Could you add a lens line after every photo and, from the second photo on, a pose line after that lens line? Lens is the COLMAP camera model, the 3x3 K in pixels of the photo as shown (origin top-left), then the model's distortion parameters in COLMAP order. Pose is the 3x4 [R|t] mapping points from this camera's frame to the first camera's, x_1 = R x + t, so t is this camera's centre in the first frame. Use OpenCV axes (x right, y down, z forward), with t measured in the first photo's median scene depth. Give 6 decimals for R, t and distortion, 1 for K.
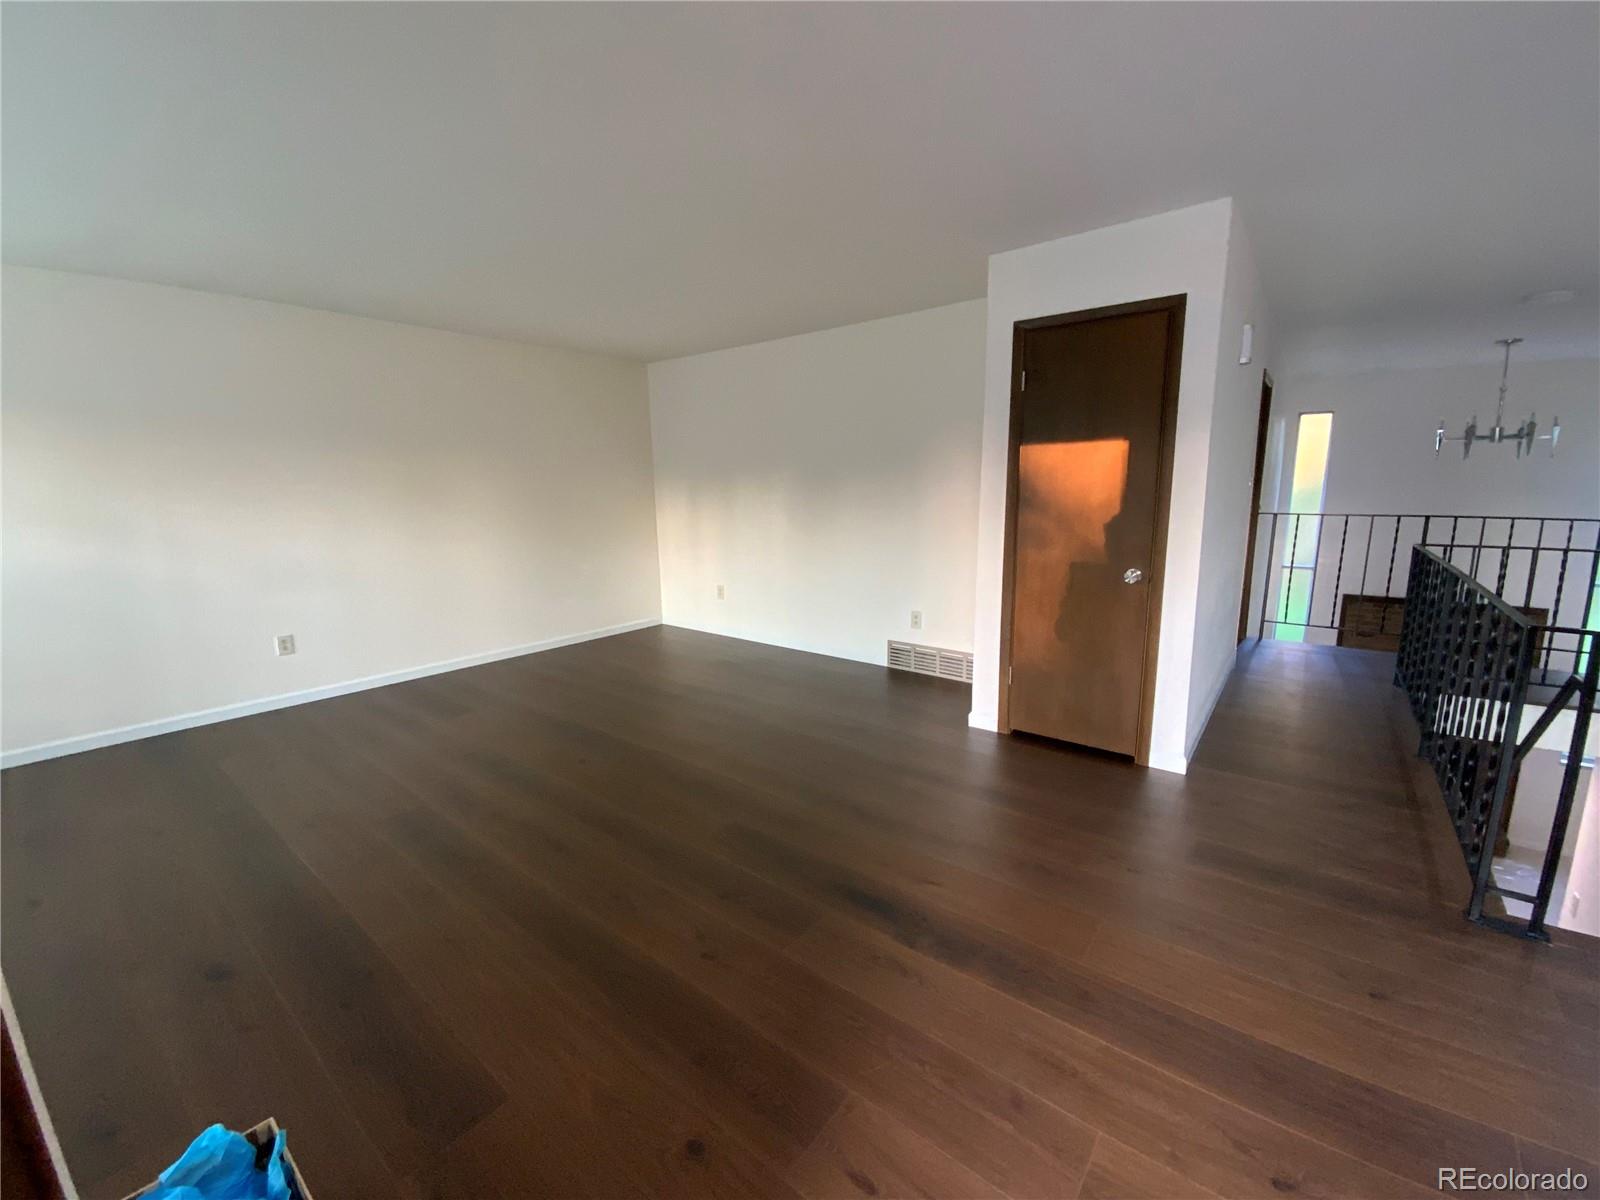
lens RADIAL K [[683.9, 0, 800.0], [0, 683.9, 600.0], [0, 0, 1]] dist [0.011933, -0.015076]
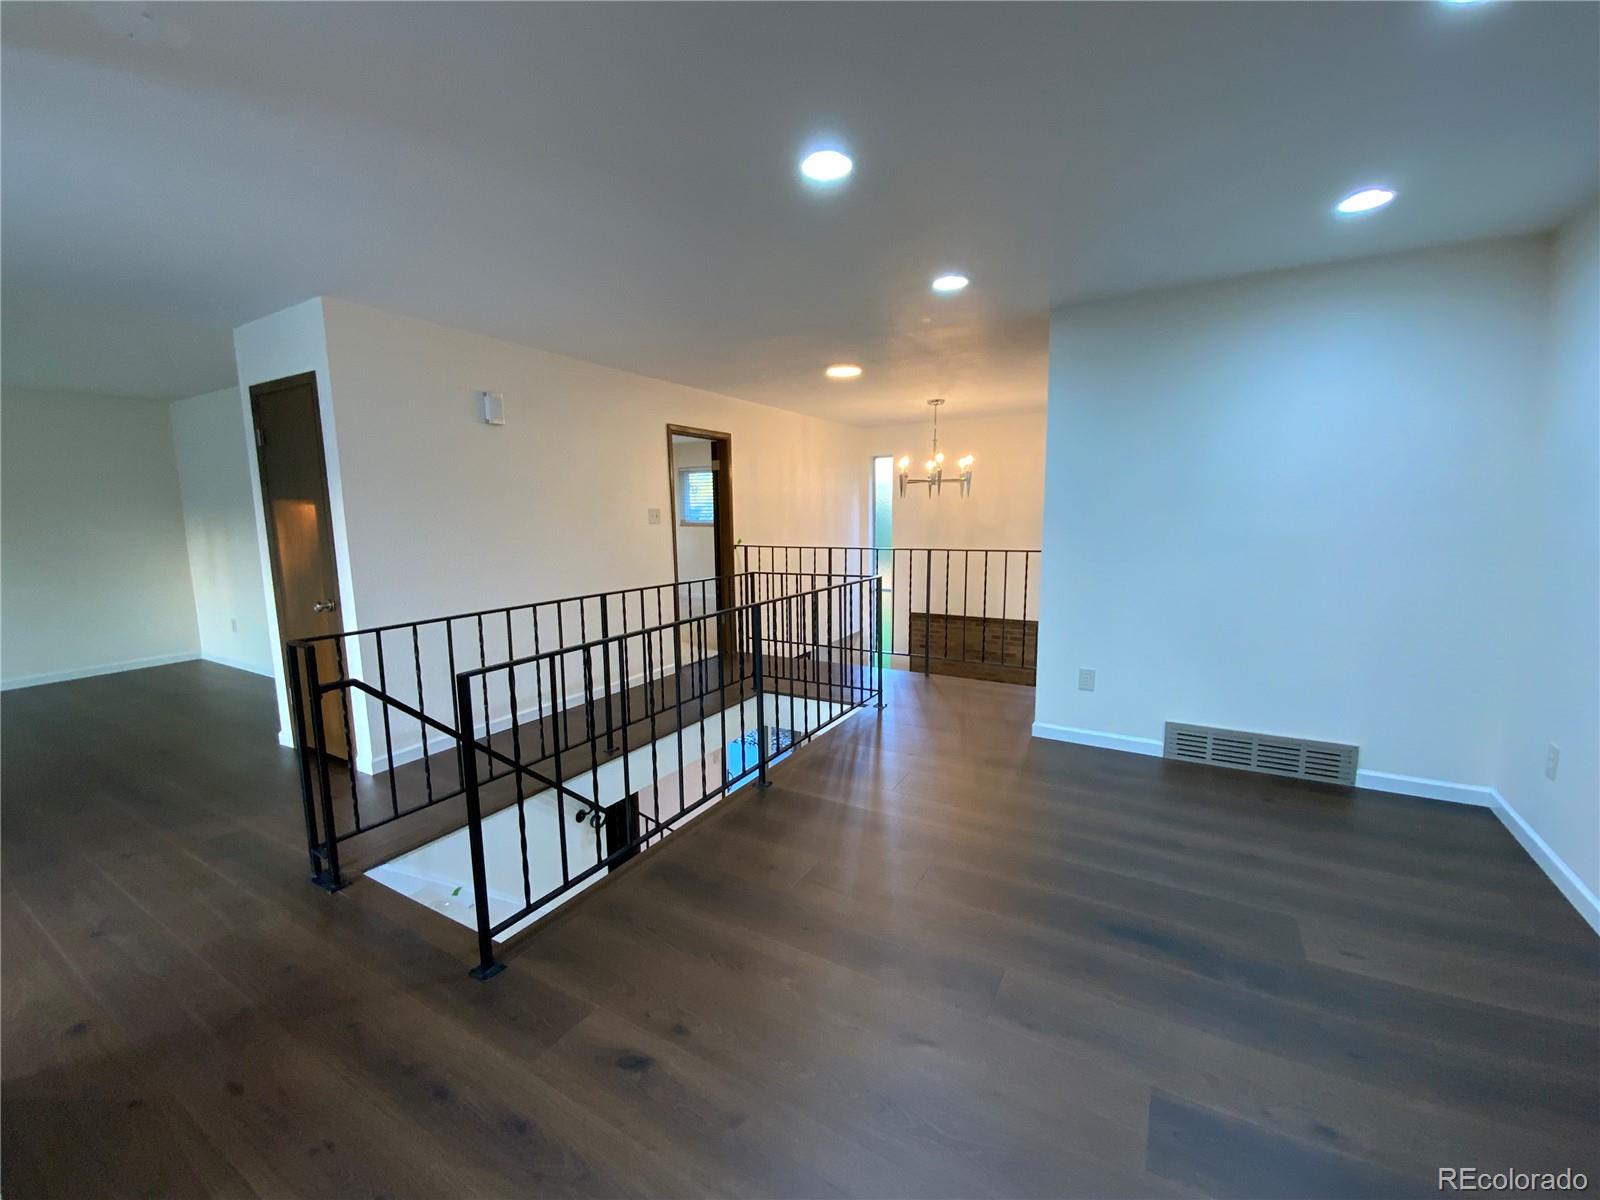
lens RADIAL K [[683.9, 0, 800.0], [0, 683.9, 600.0], [0, 0, 1]] dist [0.011933, -0.015076]
pose [[0.985743, -0.019637, 0.167106, 0.850539], [0.026064, 0.998999, -0.036356, 0.014727], [-0.166225, 0.040193, 0.985268, -0.223280]]
